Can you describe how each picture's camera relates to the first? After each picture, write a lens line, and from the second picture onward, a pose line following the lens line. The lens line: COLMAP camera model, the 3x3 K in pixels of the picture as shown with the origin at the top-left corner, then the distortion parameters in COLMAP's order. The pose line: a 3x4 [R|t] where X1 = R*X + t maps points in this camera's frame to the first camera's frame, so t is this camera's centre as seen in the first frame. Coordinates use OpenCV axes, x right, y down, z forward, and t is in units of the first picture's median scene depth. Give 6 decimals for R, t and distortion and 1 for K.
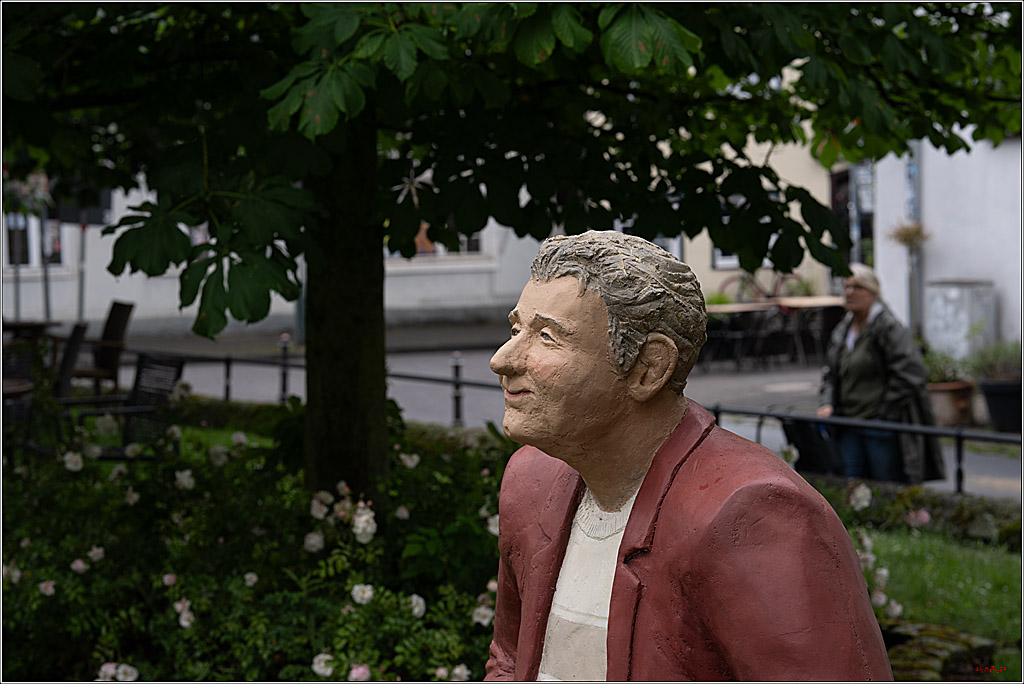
lens RADIAL K [[2580.3, 0, 511.7], [0, 2580.3, 344.9], [0, 0, 1]] dist [0.249794, 0.000000]
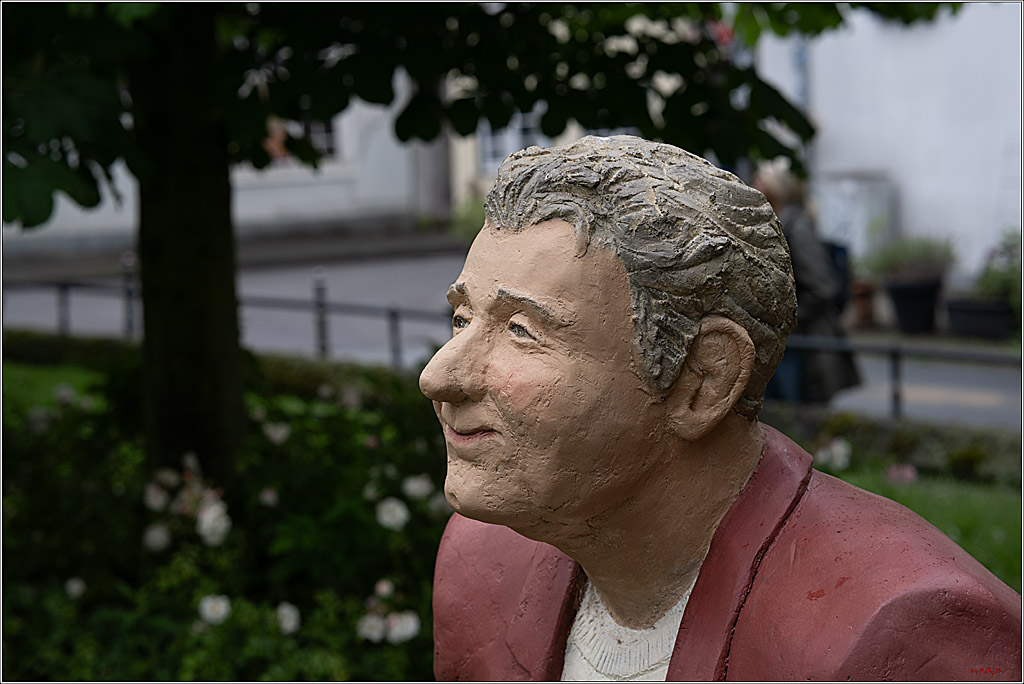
lens RADIAL K [[2580.3, 0, 512.4], [0, 2580.3, 335.0], [0, 0, 1]] dist [0.249794, 0.000000]
pose [[0.997894, -0.034936, 0.054648, -0.018444], [0.033039, 0.998833, 0.035234, -0.021763], [-0.055815, -0.033354, 0.997884, 0.443522]]
